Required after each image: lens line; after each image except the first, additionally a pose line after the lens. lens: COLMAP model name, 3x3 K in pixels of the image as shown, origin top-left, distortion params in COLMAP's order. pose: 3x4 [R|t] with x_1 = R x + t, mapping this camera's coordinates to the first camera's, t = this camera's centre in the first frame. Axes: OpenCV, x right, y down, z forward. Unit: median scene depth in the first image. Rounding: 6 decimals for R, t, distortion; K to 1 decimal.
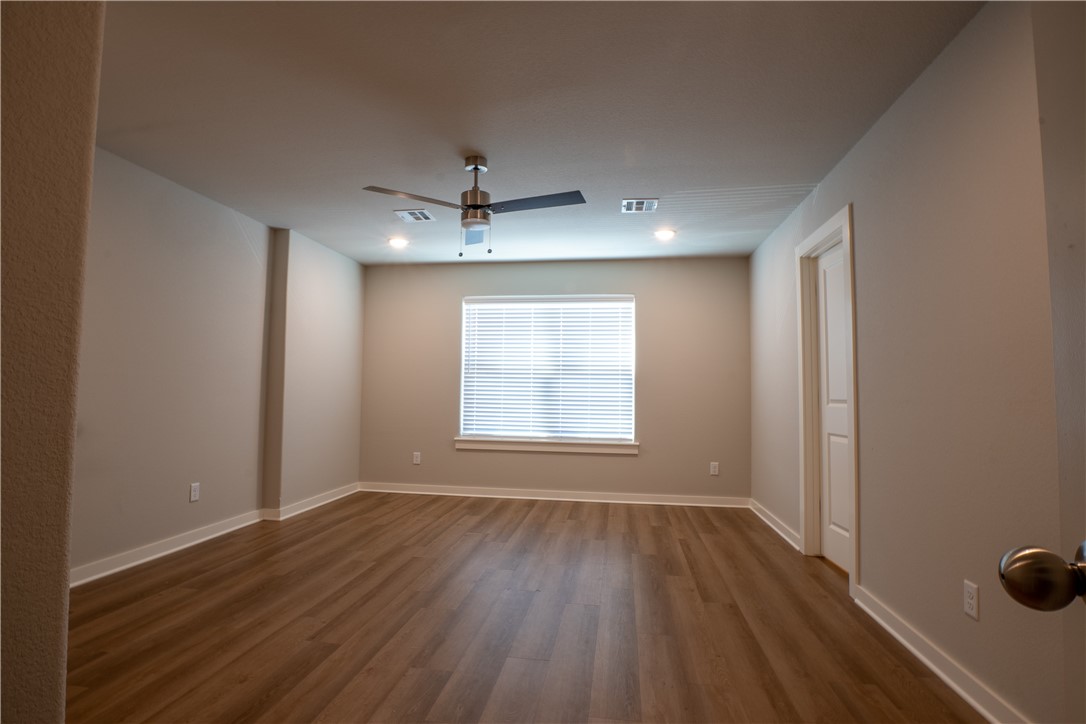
lens RADIAL K [[527.1, 0, 536.6], [0, 527.1, 359.2], [0, 0, 1]] dist [-0.045948, 0.009807]
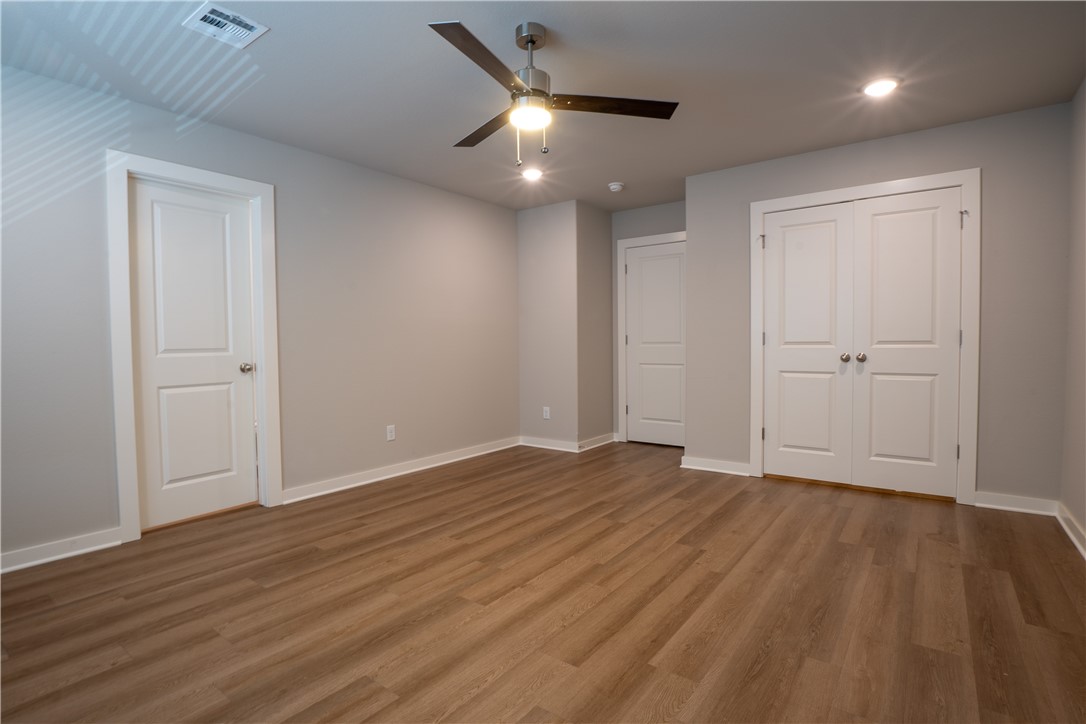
lens RADIAL K [[527.1, 0, 540.8], [0, 527.1, 361.2], [0, 0, 1]] dist [-0.045948, 0.009807]
pose [[-0.881928, -0.020167, 0.470953, -0.599572], [-0.031113, 0.999396, -0.015467, 0.125176], [-0.470357, -0.028293, -0.882023, 2.023145]]
